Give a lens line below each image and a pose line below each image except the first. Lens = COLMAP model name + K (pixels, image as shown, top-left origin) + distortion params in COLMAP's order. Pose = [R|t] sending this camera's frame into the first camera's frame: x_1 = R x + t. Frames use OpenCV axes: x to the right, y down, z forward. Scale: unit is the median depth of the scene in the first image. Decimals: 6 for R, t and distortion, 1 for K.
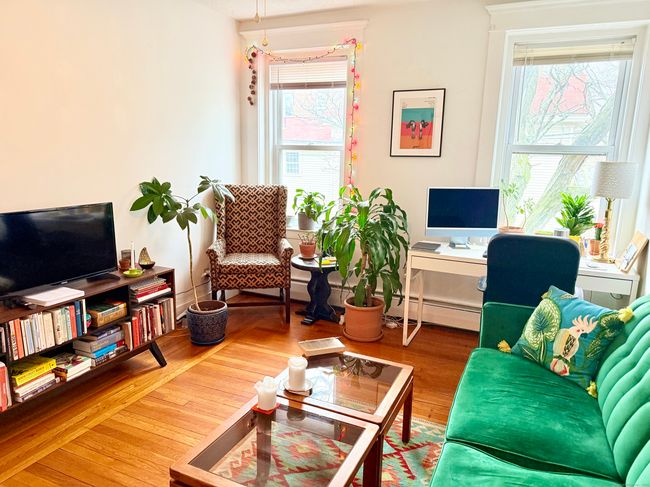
lens RADIAL K [[461.0, 0, 325.0], [0, 461.0, 243.5], [0, 0, 1]] dist [0.060282, -0.104707]
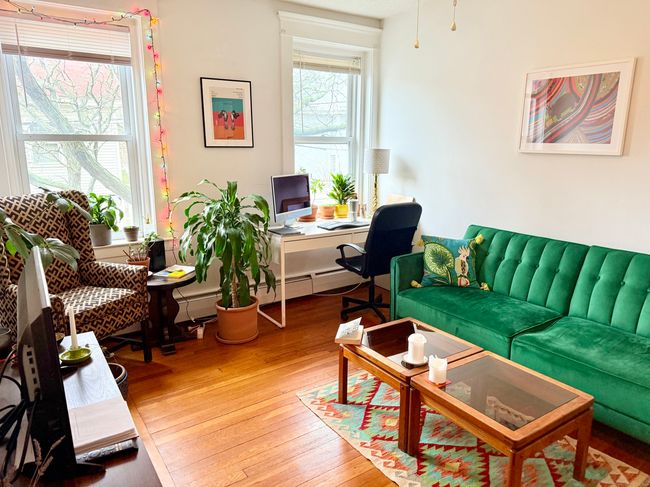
lens RADIAL K [[461.3, 0, 346.6], [0, 461.3, 243.7], [0, 0, 1]] dist [-0.000577, -0.003566]
pose [[0.507011, -0.201243, 0.838117, -0.590453], [0.172967, 0.976338, 0.129797, -0.077632], [-0.844406, 0.079158, 0.529823, 0.308623]]
